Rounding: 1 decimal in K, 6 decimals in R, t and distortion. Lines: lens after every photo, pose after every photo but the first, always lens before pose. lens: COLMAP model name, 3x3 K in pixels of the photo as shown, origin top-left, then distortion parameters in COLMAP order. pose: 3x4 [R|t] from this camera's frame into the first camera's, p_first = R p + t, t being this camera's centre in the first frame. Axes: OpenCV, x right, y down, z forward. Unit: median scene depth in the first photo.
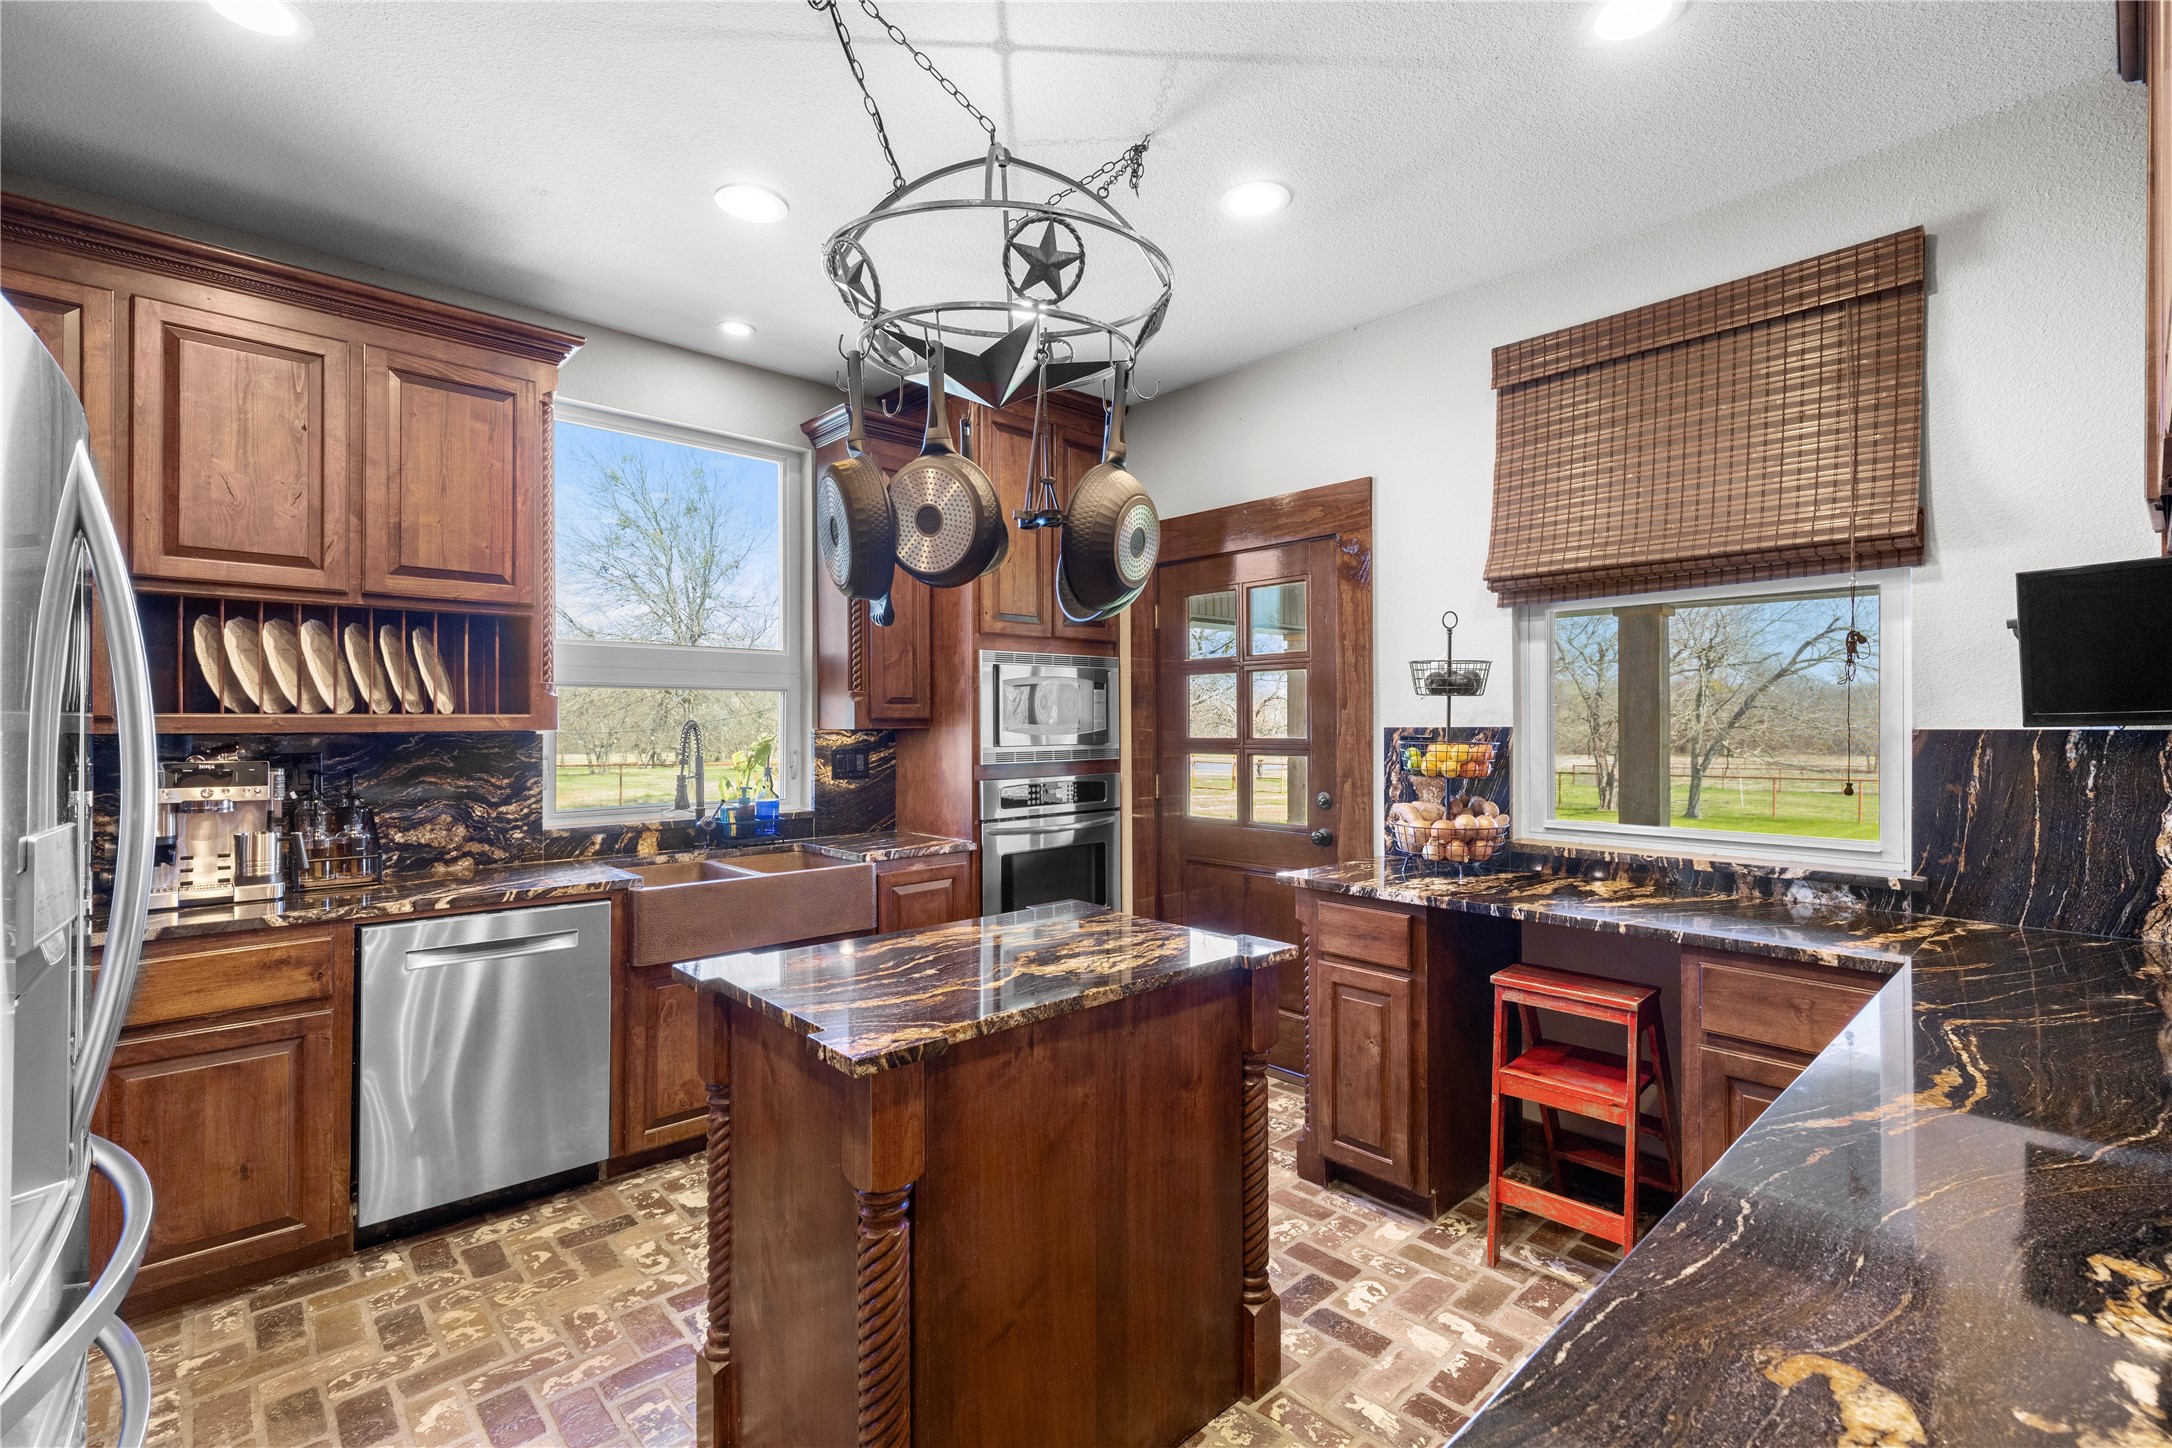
lens RADIAL K [[991.1, 0, 1089.1], [0, 991.1, 727.7], [0, 0, 1]] dist [-0.005135, -0.000432]
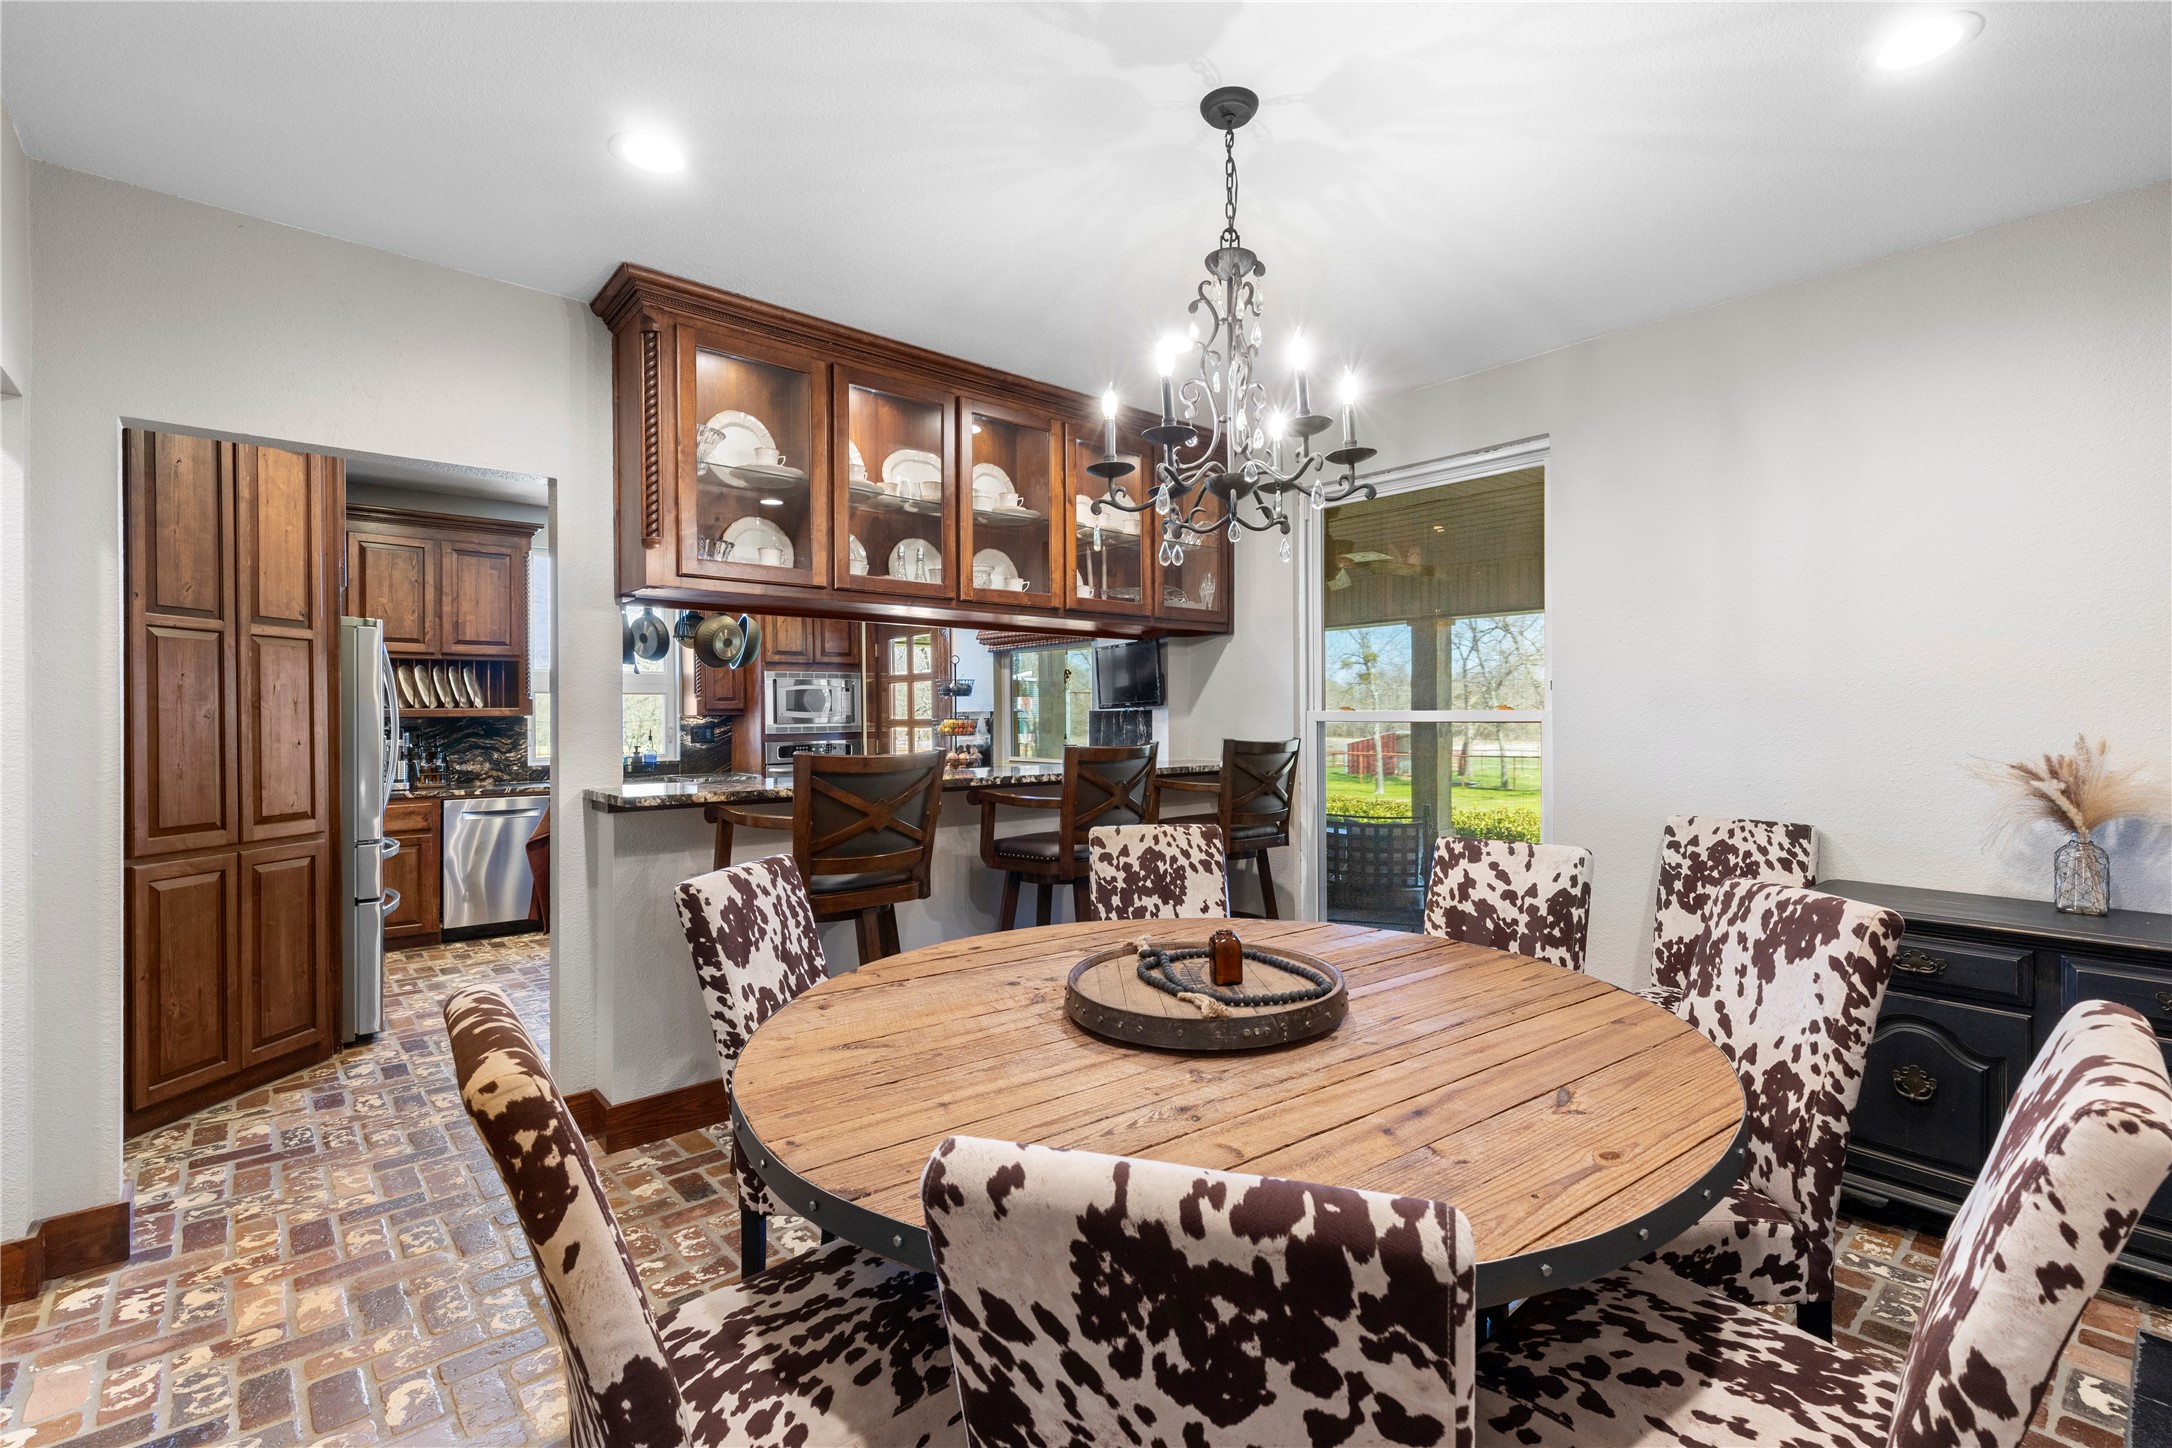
lens RADIAL K [[991.1, 0, 1083.6], [0, 991.1, 720.0], [0, 0, 1]] dist [-0.005135, -0.000432]
pose [[0.999376, -0.005812, -0.034846, 0.724615], [0.005885, 0.999981, 0.001983, 0.015472], [0.034834, -0.002187, 0.999391, -1.084162]]
